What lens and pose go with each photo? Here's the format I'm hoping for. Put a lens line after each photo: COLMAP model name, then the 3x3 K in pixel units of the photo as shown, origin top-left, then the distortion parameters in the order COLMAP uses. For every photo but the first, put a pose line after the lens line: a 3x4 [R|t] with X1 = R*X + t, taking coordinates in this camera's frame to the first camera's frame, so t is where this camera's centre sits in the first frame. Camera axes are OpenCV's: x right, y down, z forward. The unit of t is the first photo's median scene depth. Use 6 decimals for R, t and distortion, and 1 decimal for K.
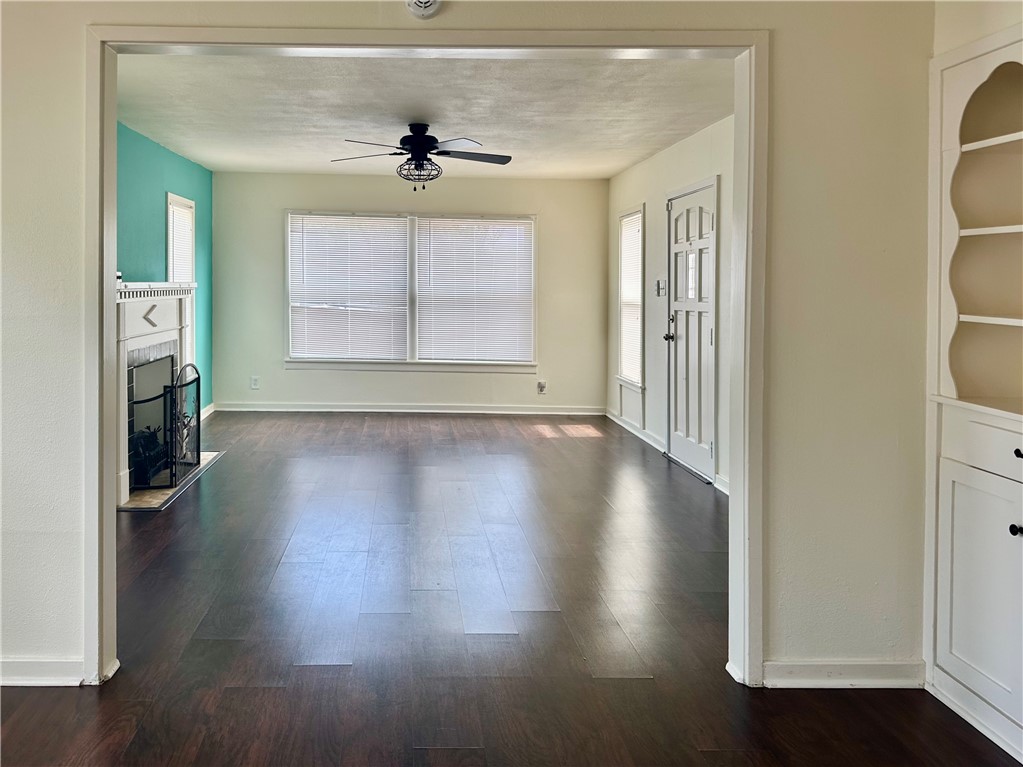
lens RADIAL K [[804.0, 0, 431.7], [0, 804.0, 305.7], [0, 0, 1]] dist [0.138060, -0.176066]
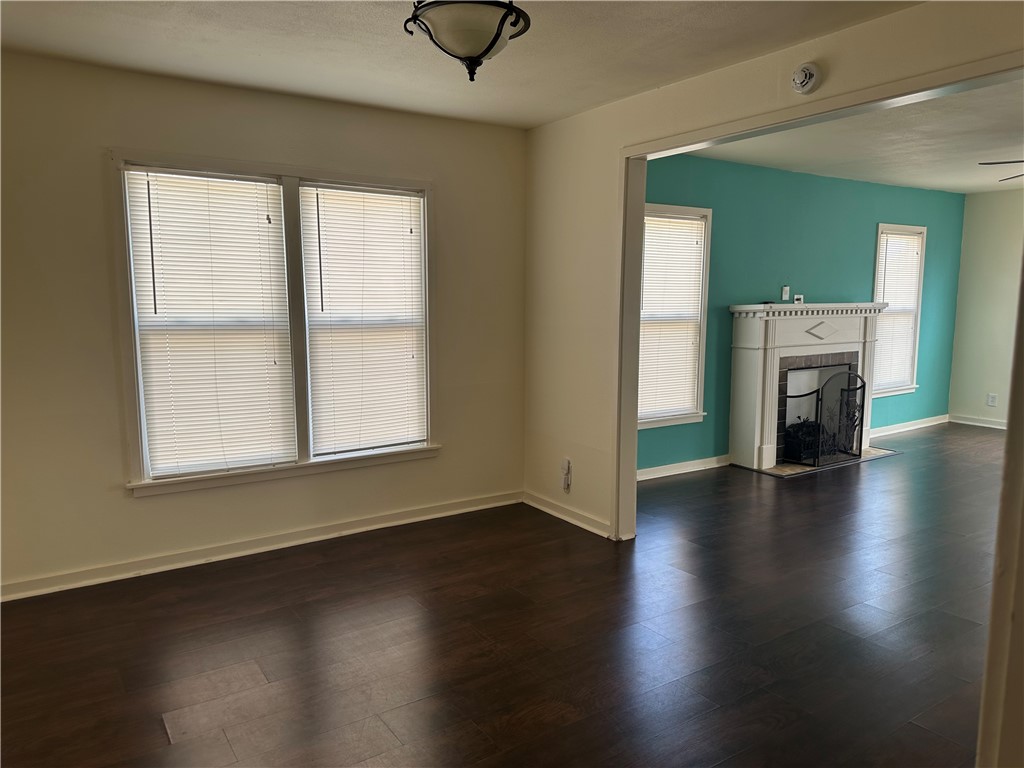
lens RADIAL K [[731.1, 0, 512.0], [0, 731.1, 384.0], [0, 0, 1]] dist [0.055264, -0.127658]
pose [[0.520735, 0.088379, -0.849132, 0.316566], [-0.012779, 0.995323, 0.095758, -0.006768], [0.853623, -0.039013, 0.519428, 0.009509]]
